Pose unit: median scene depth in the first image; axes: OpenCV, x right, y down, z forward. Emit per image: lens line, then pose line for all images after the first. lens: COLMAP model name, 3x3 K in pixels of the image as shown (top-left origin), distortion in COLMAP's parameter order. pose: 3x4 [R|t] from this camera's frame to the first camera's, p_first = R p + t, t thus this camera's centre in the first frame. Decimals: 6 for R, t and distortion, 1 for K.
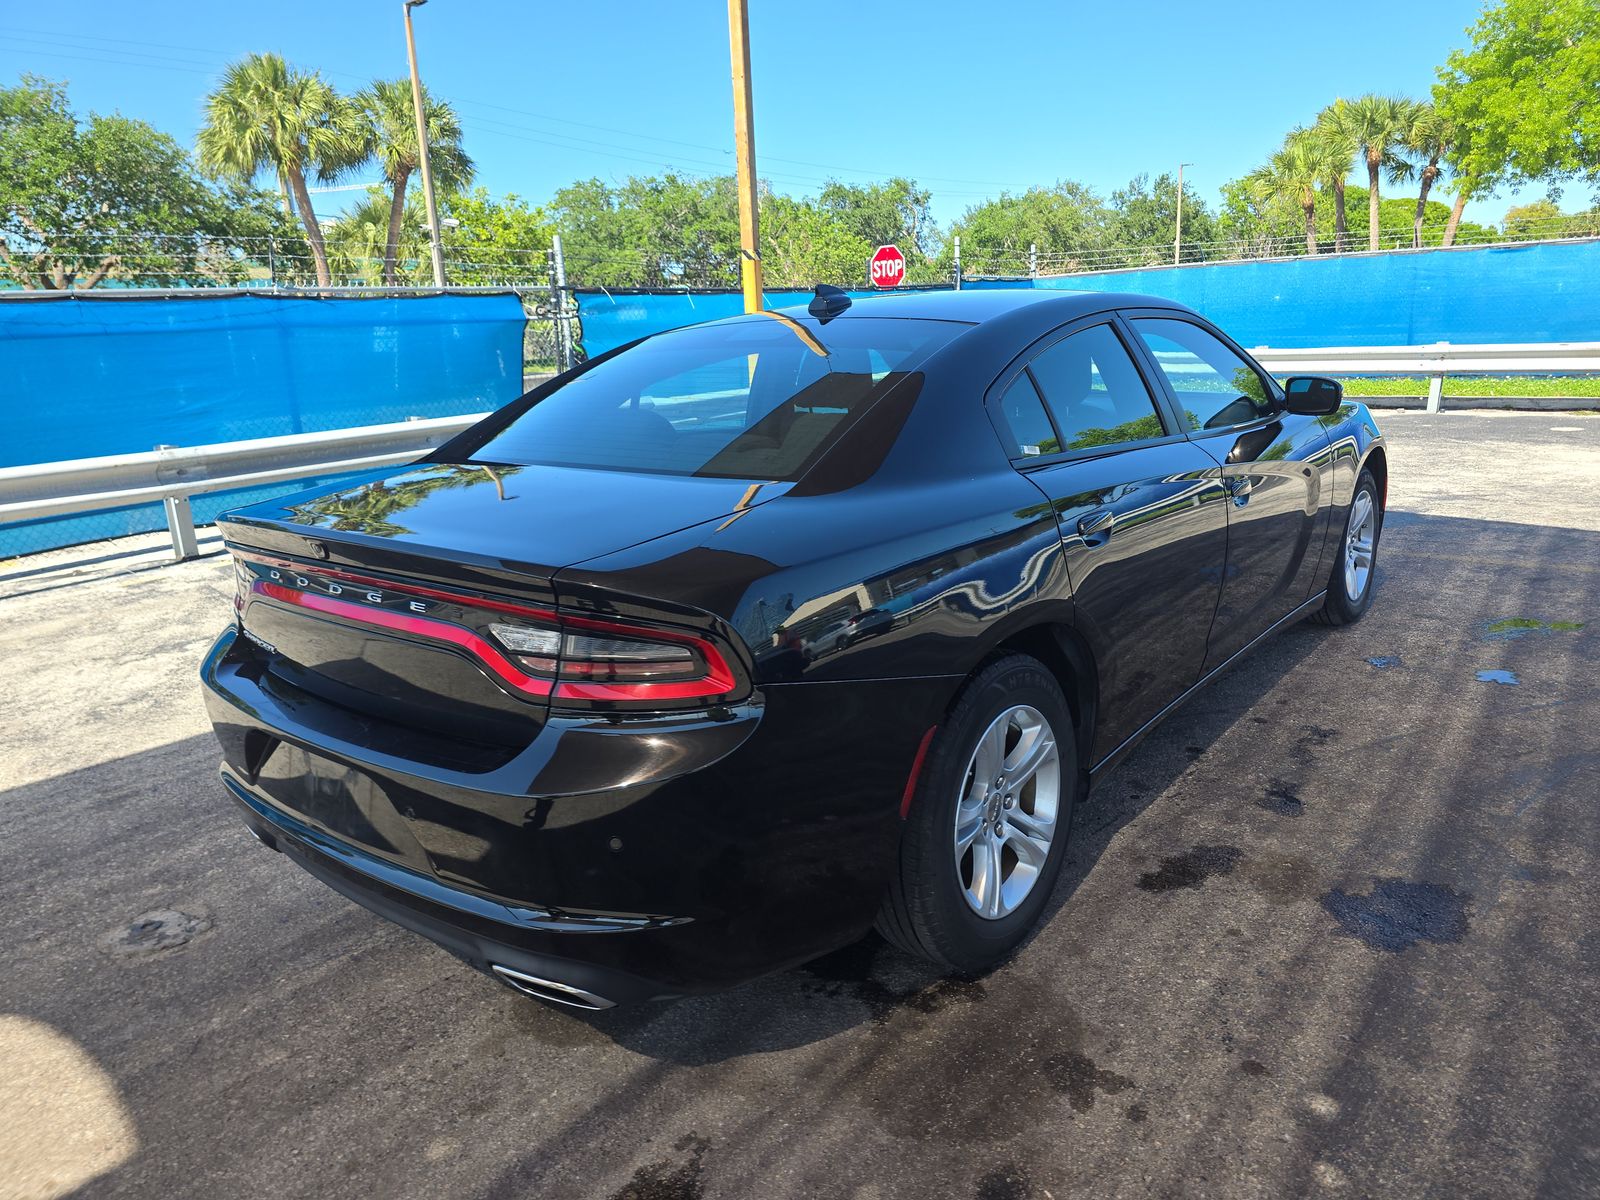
lens RADIAL K [[1093.7, 0, 800.0], [0, 1093.7, 600.0], [0, 0, 1]] dist [0.044180, -0.043049]
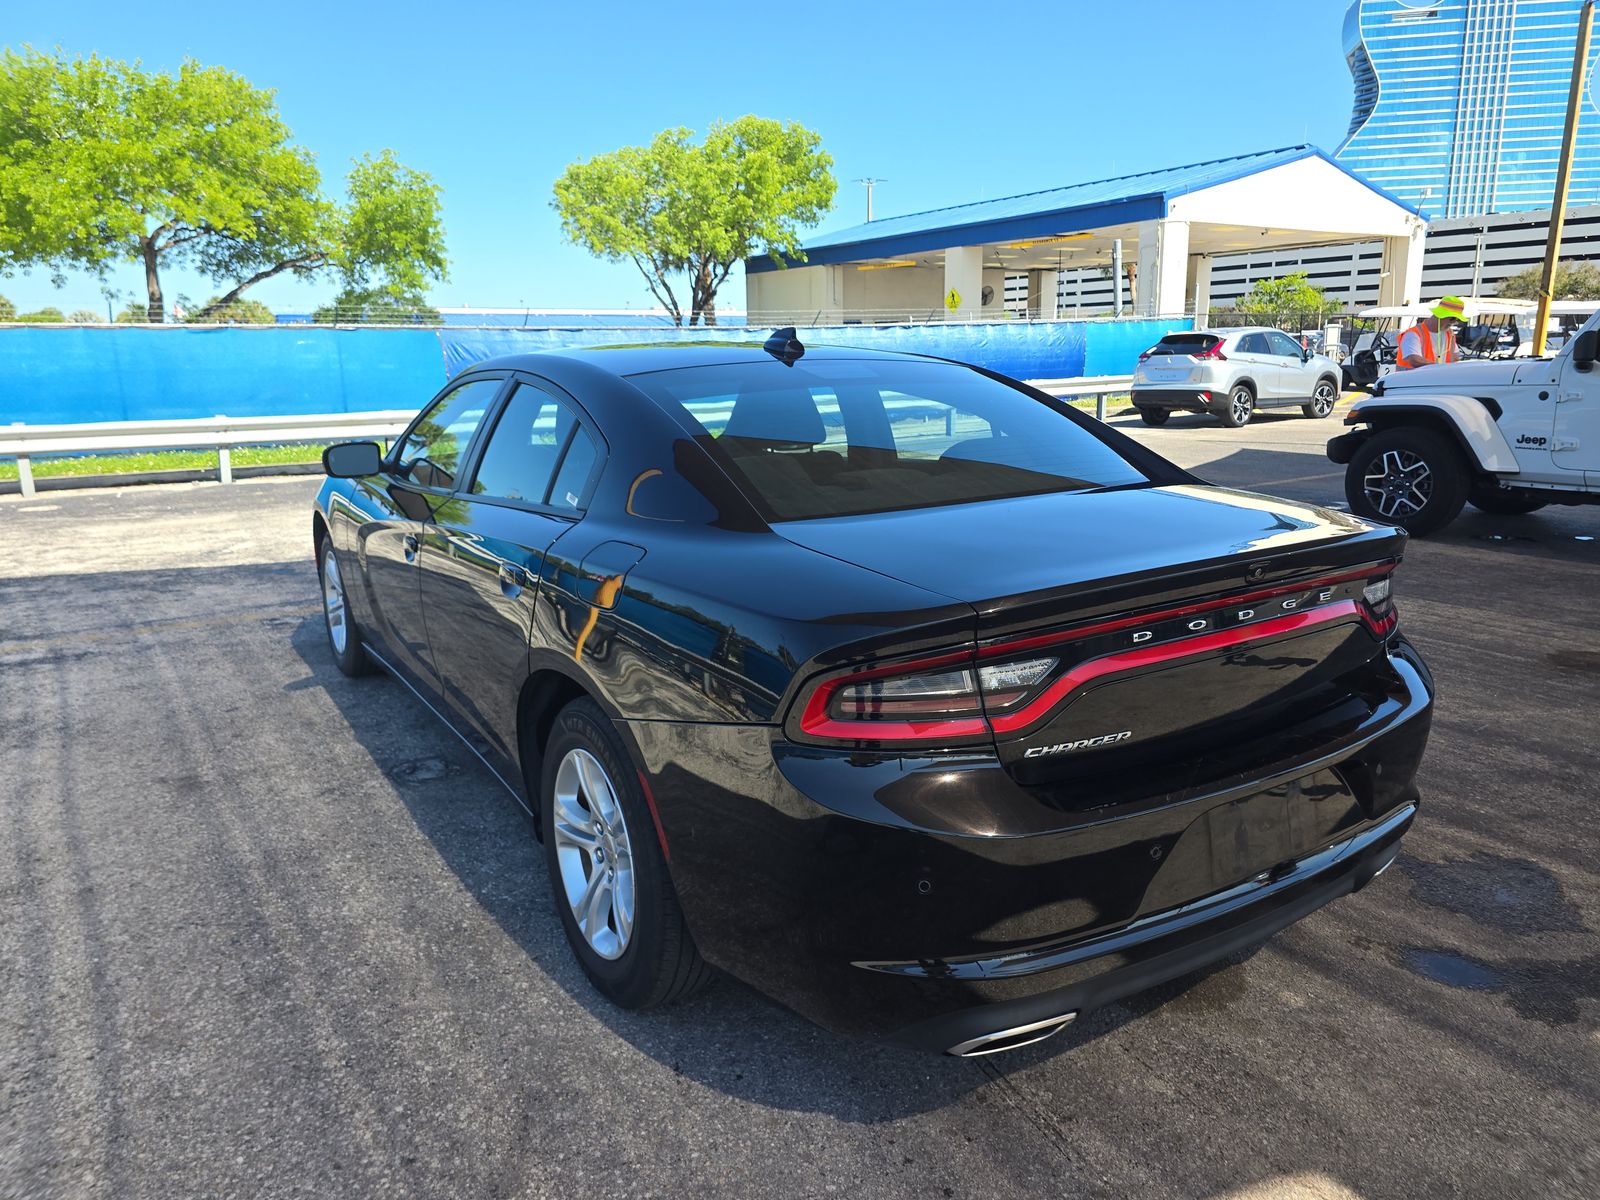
lens RADIAL K [[1106.6, 0, 800.0], [0, 1106.6, 600.0], [0, 0, 1]] dist [0.004192, -0.000279]
pose [[0.322860, -0.165162, 0.931924, -0.110550], [0.233278, 0.968165, 0.090767, -0.015160], [-0.917247, 0.188093, 0.351110, 0.077467]]
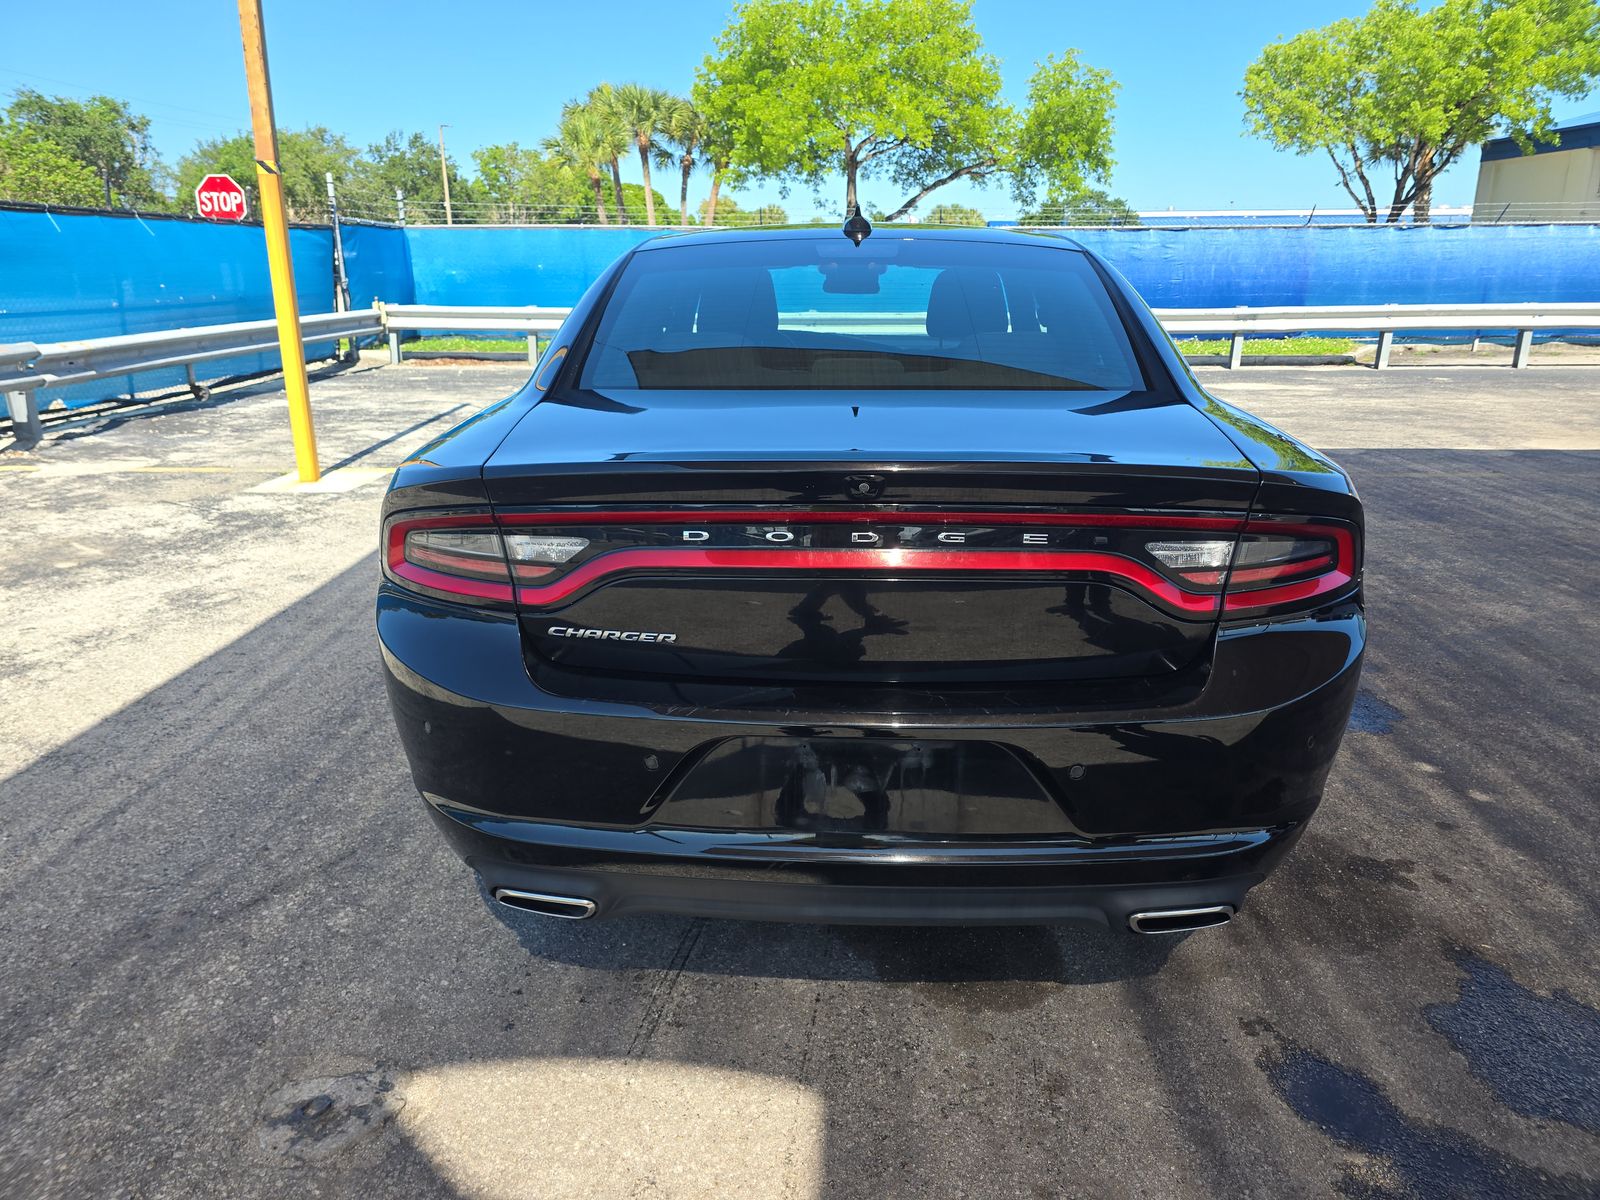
lens RADIAL K [[1061.5, 0, 800.0], [0, 1061.5, 600.0], [0, 0, 1]] dist [0.075024, -0.062603]
pose [[0.800401, -0.134485, 0.584185, -0.071343], [0.112223, 0.990897, 0.074357, -0.002107], [-0.588867, 0.006043, 0.808207, 0.031198]]
